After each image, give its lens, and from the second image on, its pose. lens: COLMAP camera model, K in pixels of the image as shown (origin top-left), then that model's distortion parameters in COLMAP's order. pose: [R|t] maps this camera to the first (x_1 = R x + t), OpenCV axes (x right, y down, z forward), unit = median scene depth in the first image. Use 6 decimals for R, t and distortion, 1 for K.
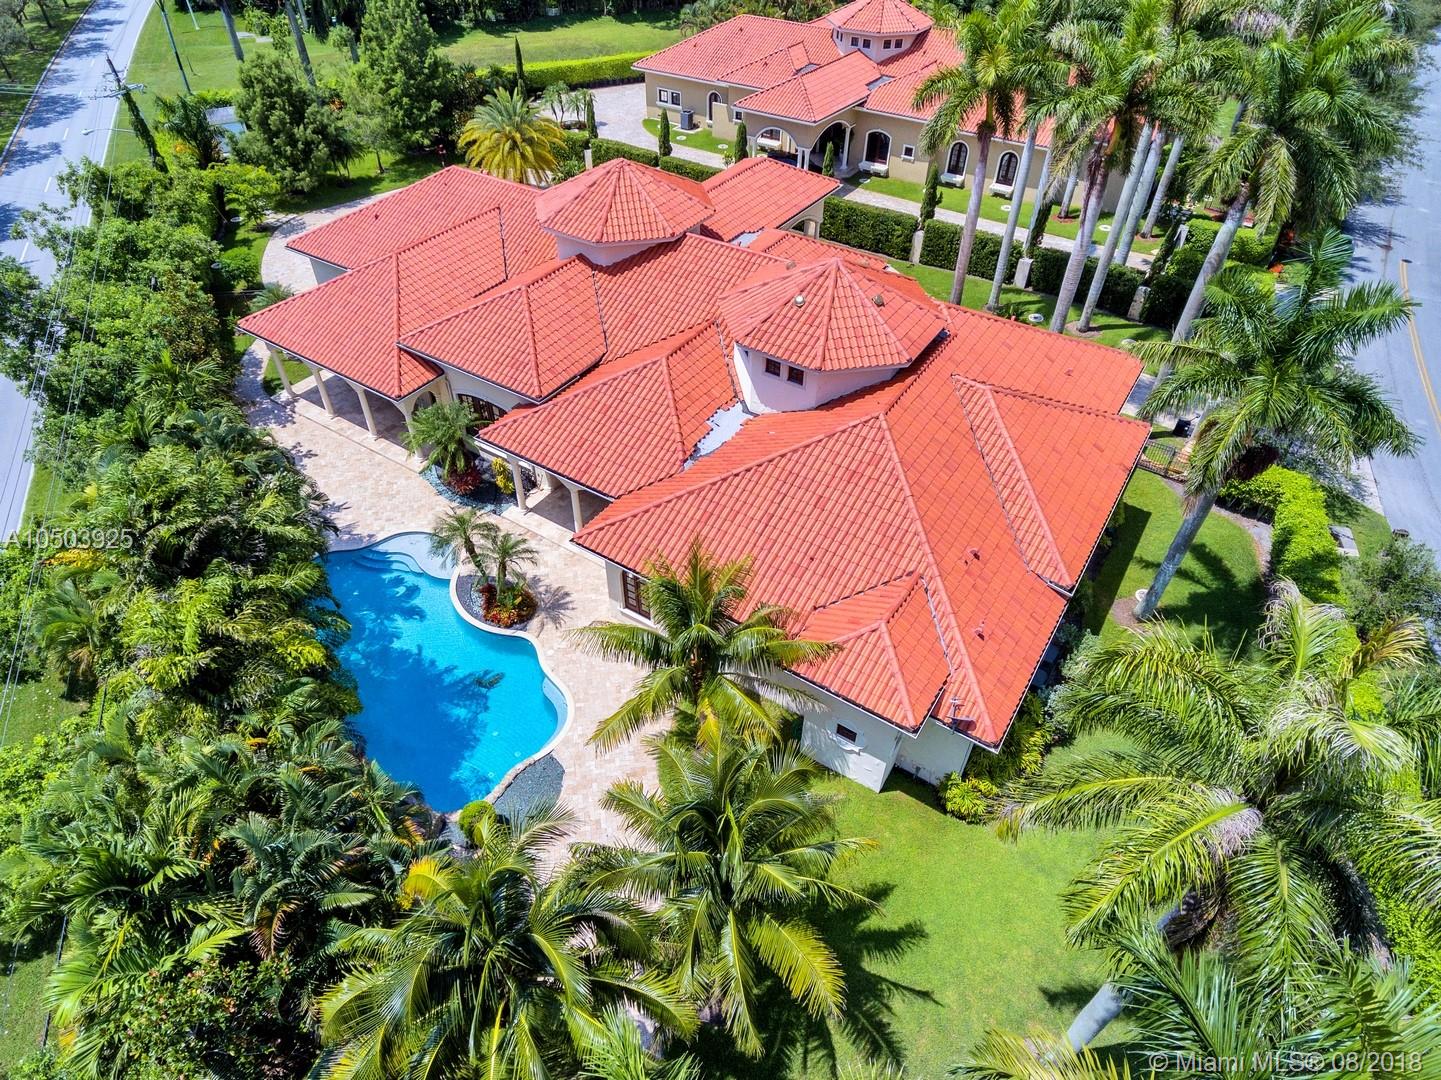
lens RADIAL K [[844.7, 0, 720.5], [0, 844.7, 540.0], [0, 0, 1]] dist [0.005981, 0.002911]
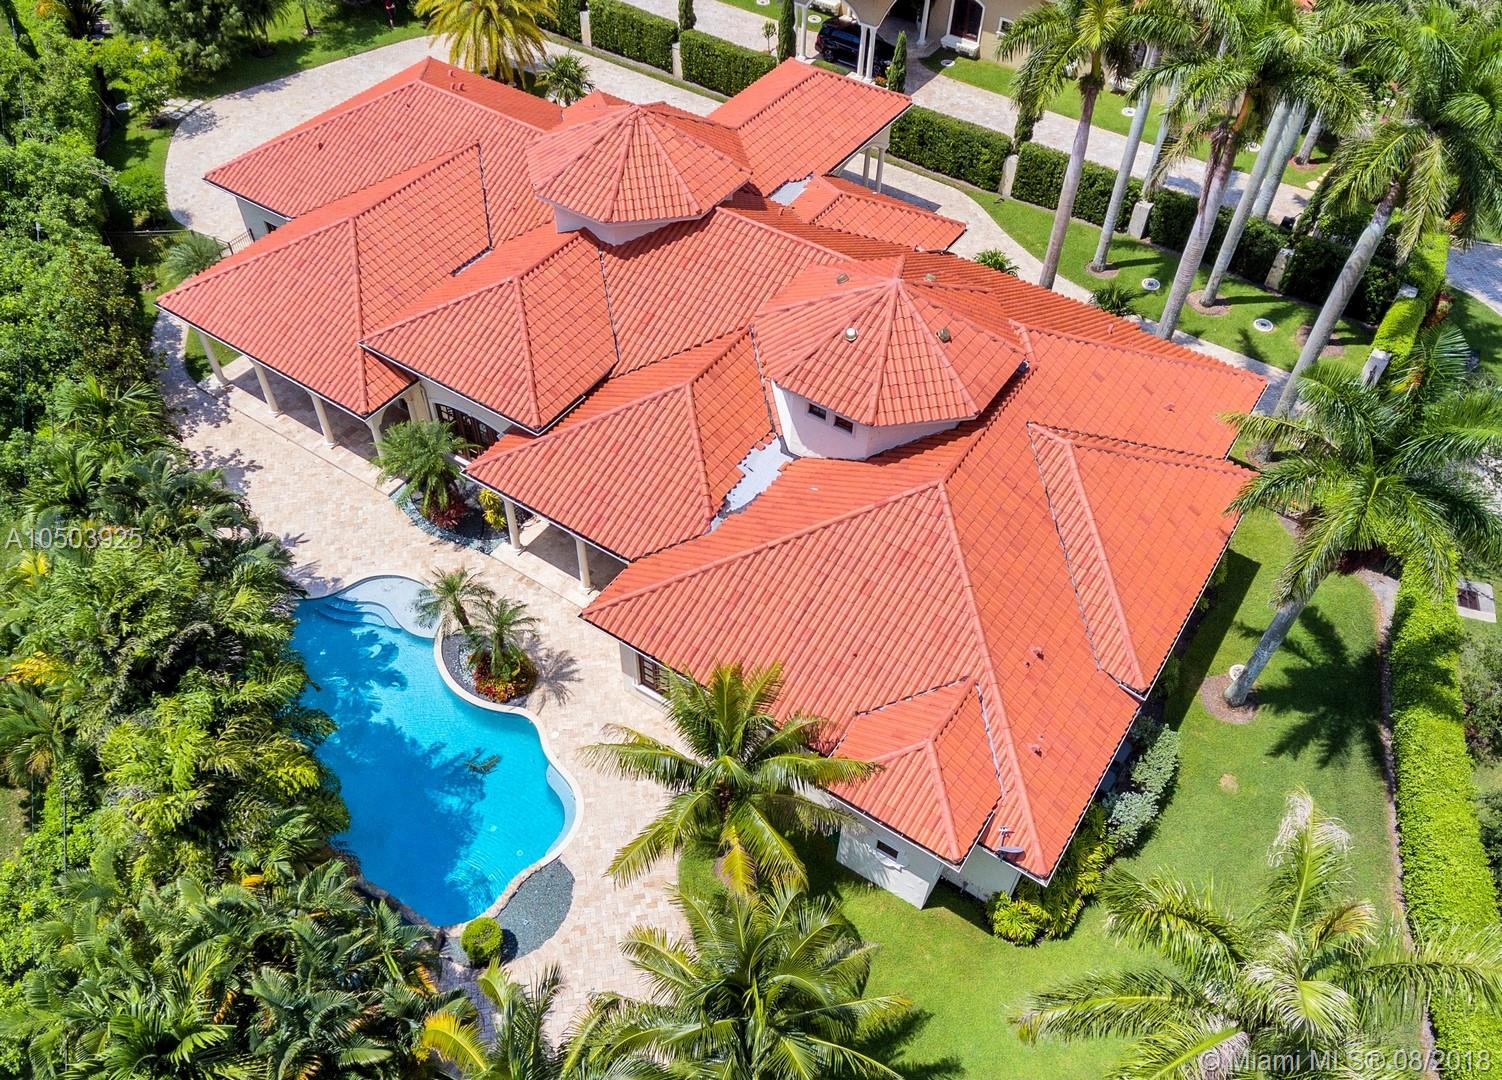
lens RADIAL K [[1170.8, 0, 767.8], [0, 1170.8, 543.2], [0, 0, 1]] dist [0.008068, 0.002499]
pose [[0.999700, 0.017051, 0.017563, -0.005818], [-0.018996, 0.992910, 0.117340, -0.203515], [-0.015438, -0.117638, 0.992937, -0.174792]]
